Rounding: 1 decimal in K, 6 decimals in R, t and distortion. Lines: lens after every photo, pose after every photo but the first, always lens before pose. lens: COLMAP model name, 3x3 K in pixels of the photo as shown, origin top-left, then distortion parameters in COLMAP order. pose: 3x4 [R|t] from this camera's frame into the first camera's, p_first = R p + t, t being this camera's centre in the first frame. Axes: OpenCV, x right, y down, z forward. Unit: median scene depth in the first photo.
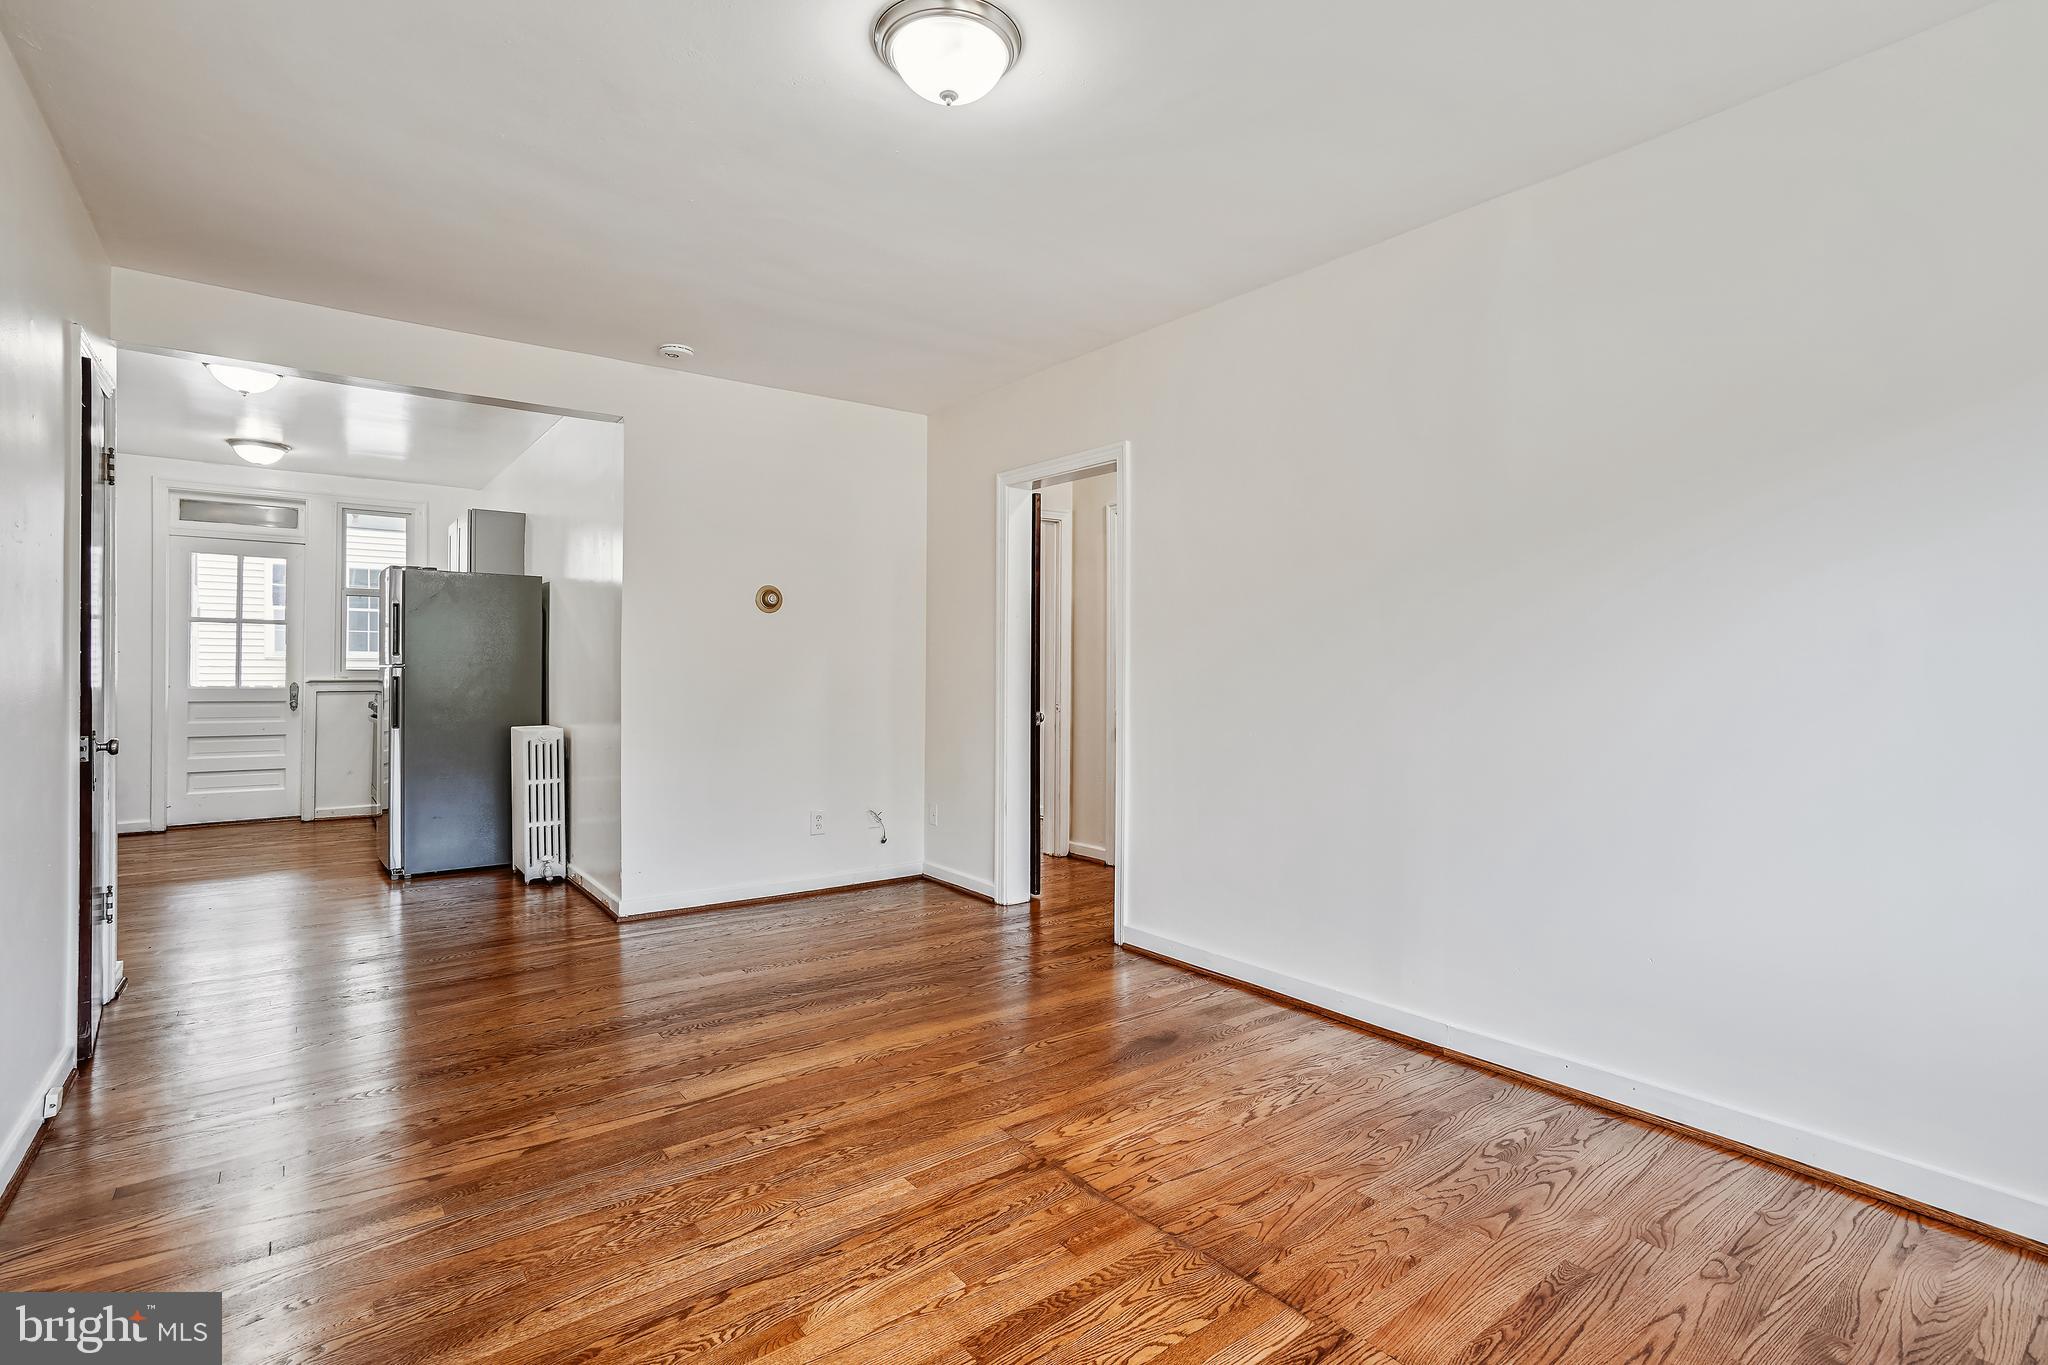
lens RADIAL K [[958.2, 0, 1026.0], [0, 958.2, 669.2], [0, 0, 1]] dist [-0.050103, 0.027811]
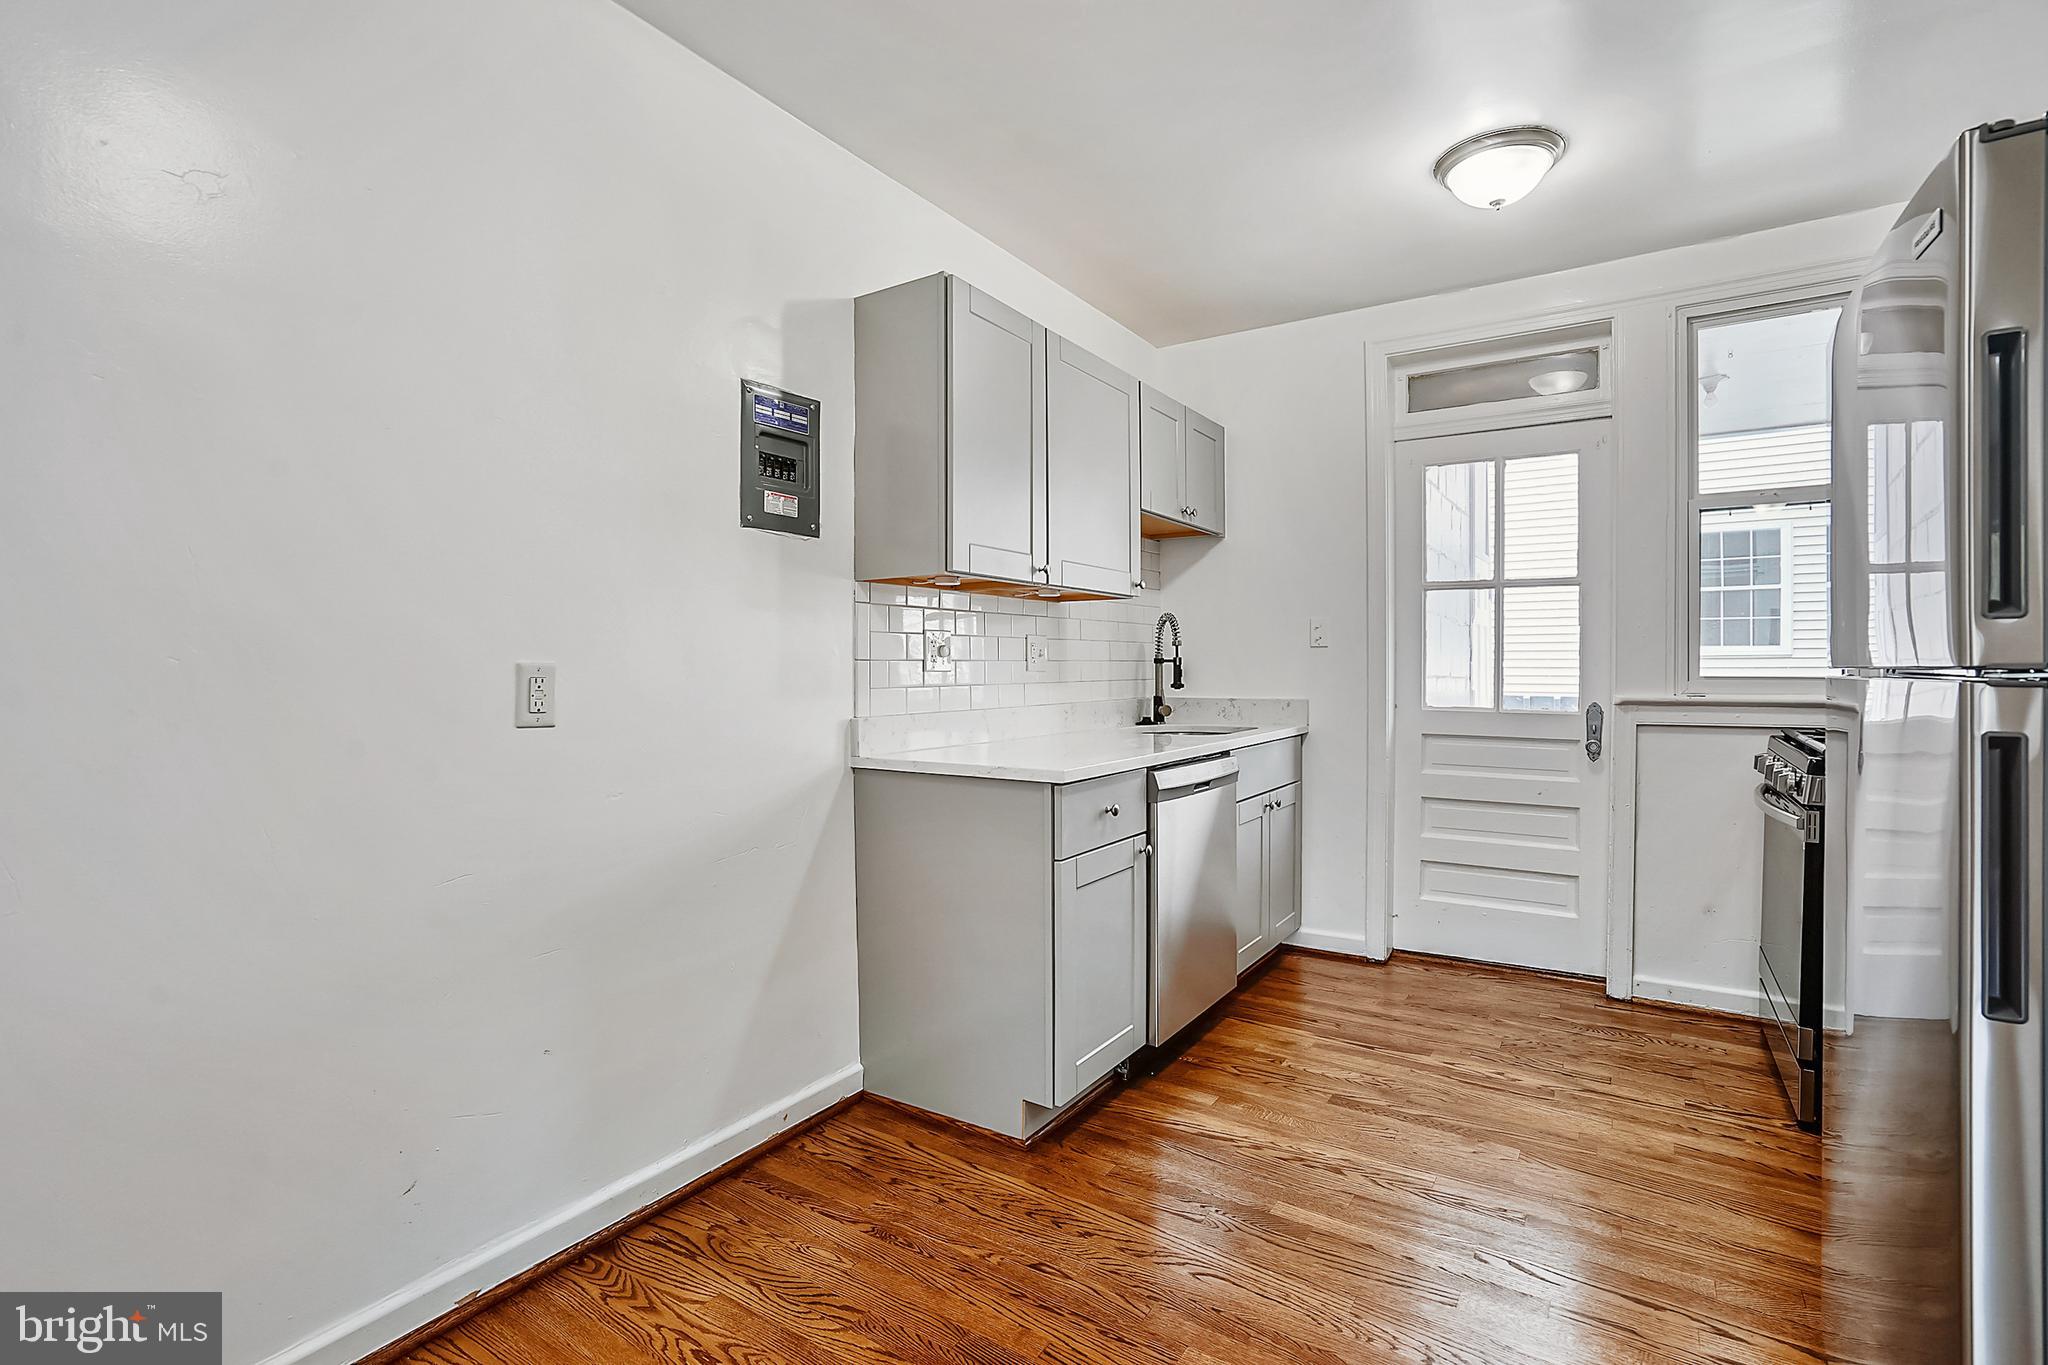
lens RADIAL K [[958.2, 0, 1026.0], [0, 958.2, 669.2], [0, 0, 1]] dist [-0.050103, 0.027811]
pose [[0.328574, -0.000544, -0.944478, -0.577992], [0.001303, 0.999999, -0.000122, -0.005471], [0.944477, -0.001190, 0.328574, 0.783353]]
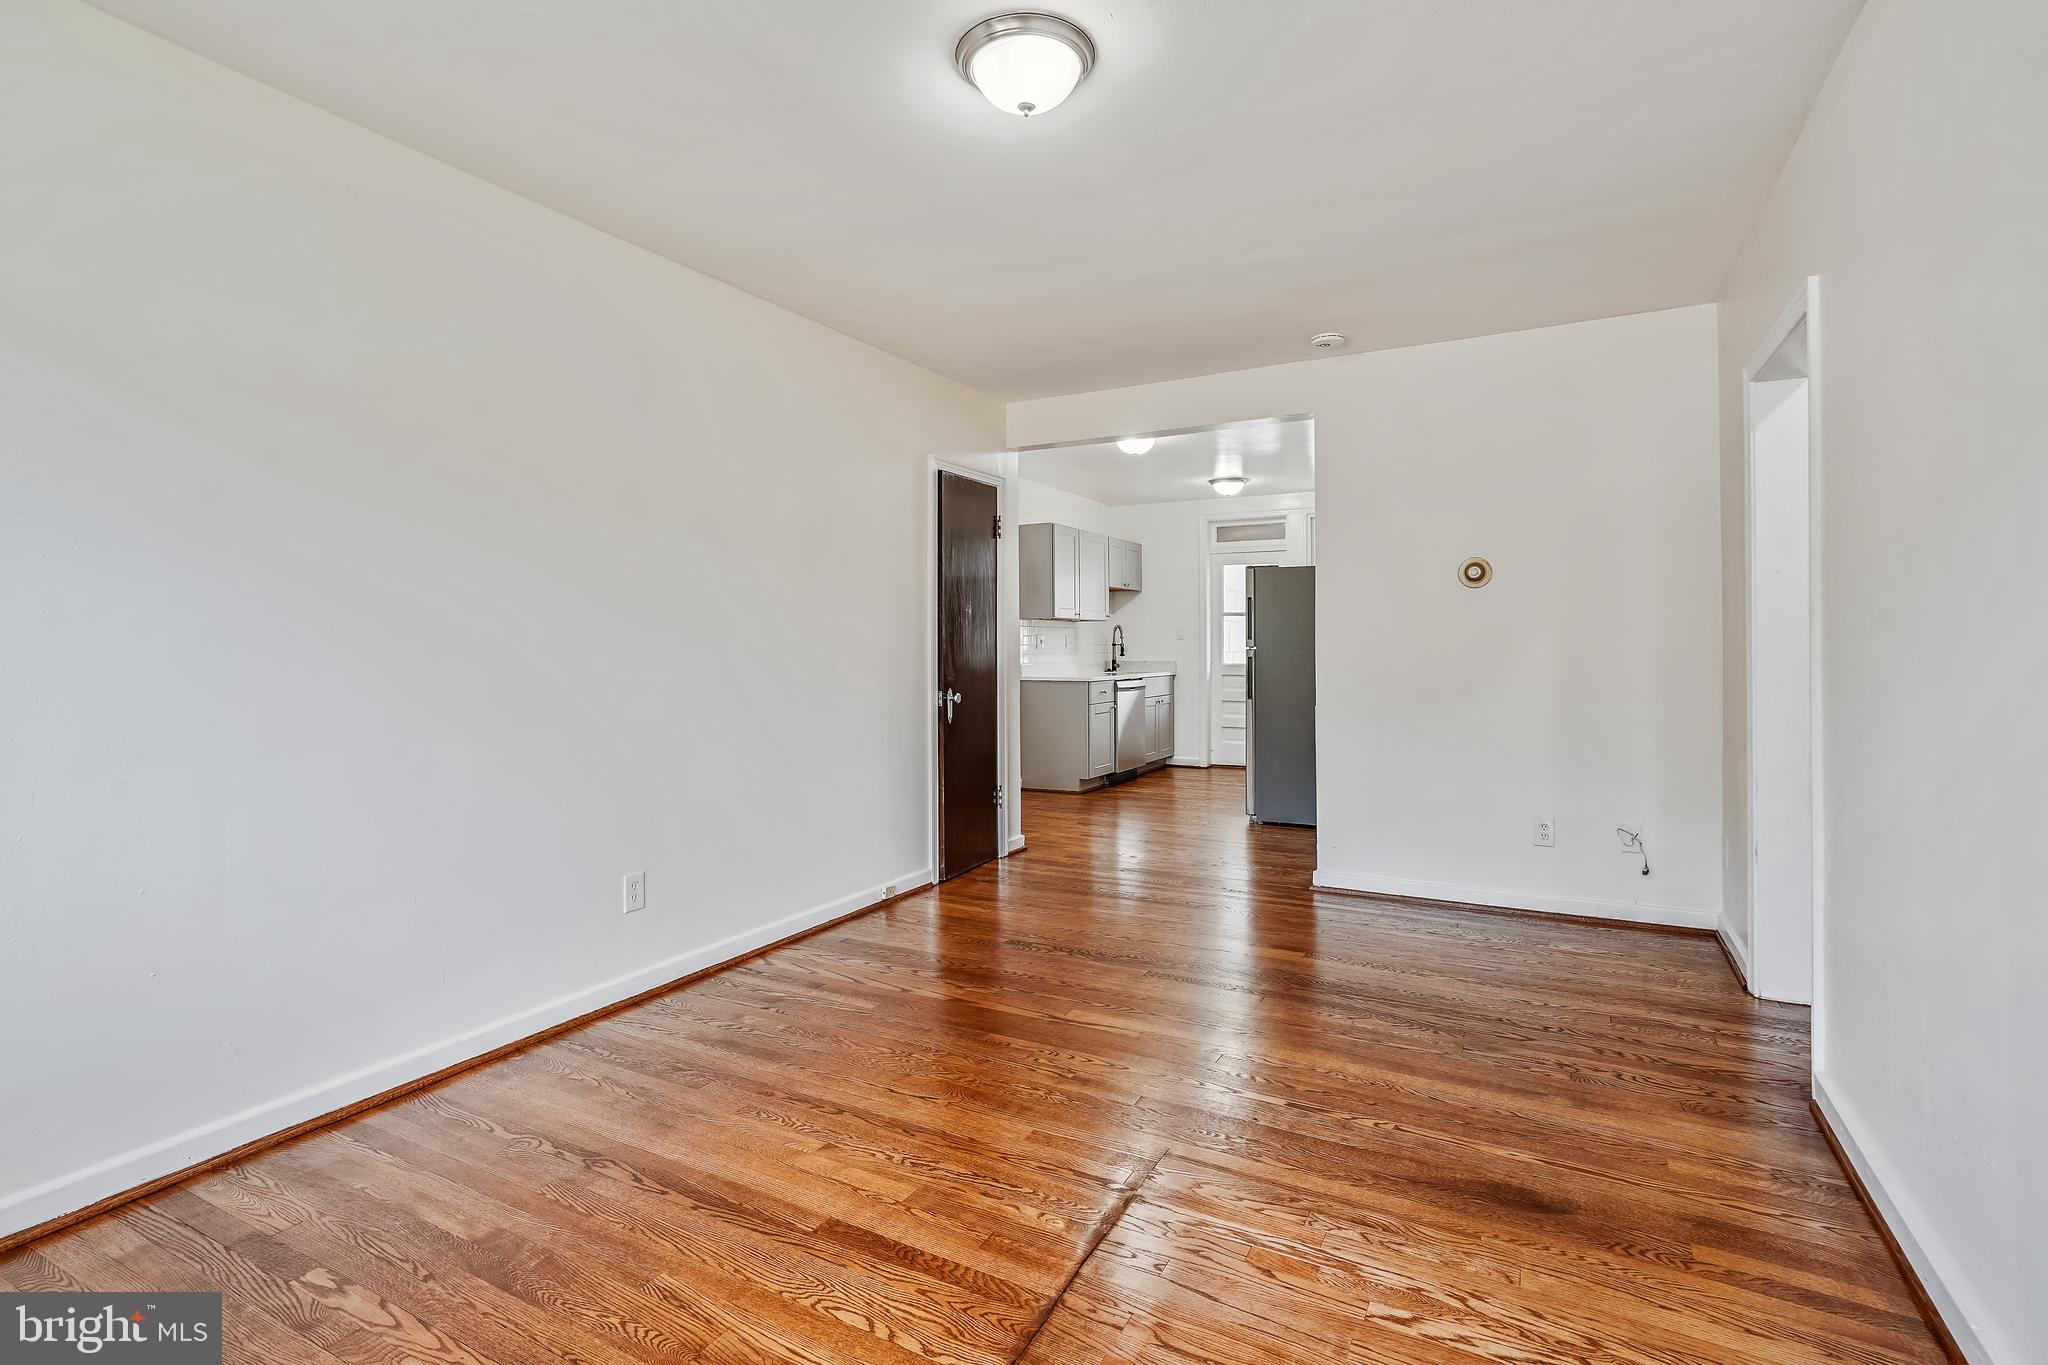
lens RADIAL K [[968.2, 0, 1036.0], [0, 968.2, 646.8], [0, 0, 1]] dist [-0.049376, 0.026676]
pose [[0.402000, -0.004359, -0.915629, 0.379044], [0.003335, 0.999989, -0.003296, -0.002571], [0.915634, -0.001728, 0.402010, 0.247571]]
